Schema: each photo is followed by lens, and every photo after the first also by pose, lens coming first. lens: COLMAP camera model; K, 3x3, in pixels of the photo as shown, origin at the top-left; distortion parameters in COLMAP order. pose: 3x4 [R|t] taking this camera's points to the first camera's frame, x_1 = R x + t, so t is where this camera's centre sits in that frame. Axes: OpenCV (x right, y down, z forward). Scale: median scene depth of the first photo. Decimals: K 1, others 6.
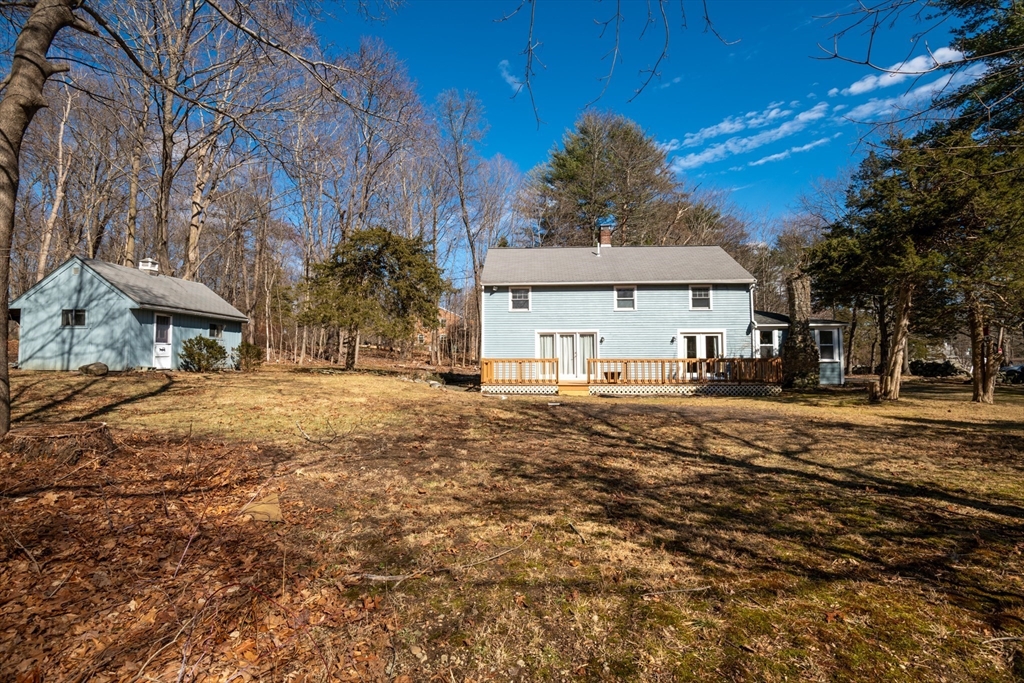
lens RADIAL K [[473.6, 0, 515.3], [0, 473.6, 341.0], [0, 0, 1]] dist [-0.015670, -0.000660]
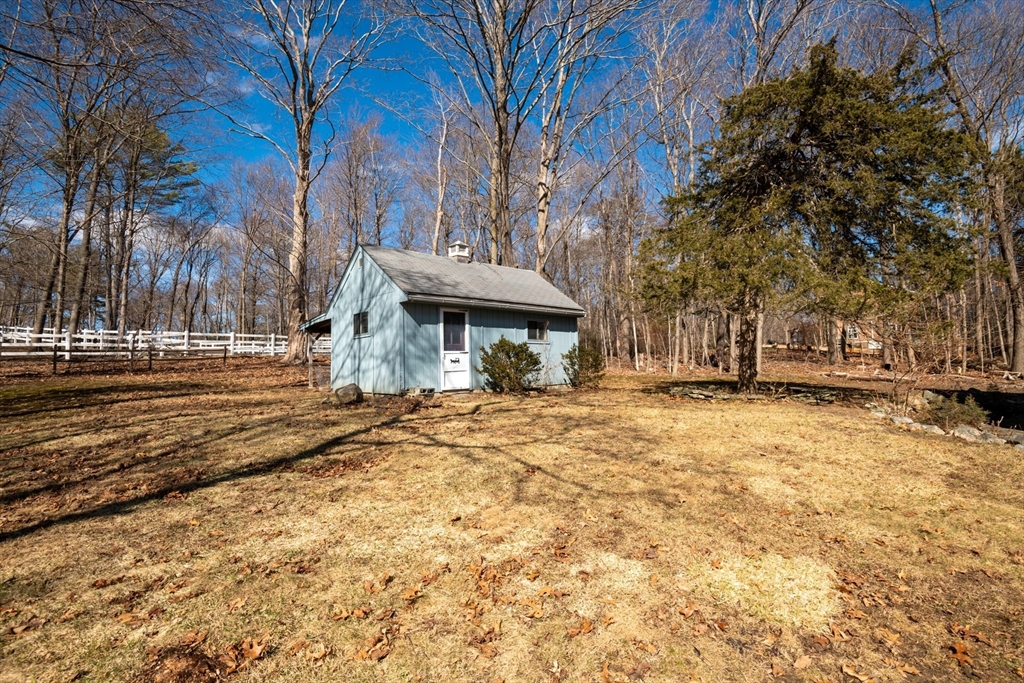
lens RADIAL K [[473.6, 0, 520.4], [0, 473.6, 346.1], [0, 0, 1]] dist [-0.015670, -0.000660]
pose [[0.702886, -0.054772, -0.709191, -0.178165], [0.055267, 0.998222, -0.022318, 0.015117], [0.709153, -0.023508, 0.704663, 0.525721]]
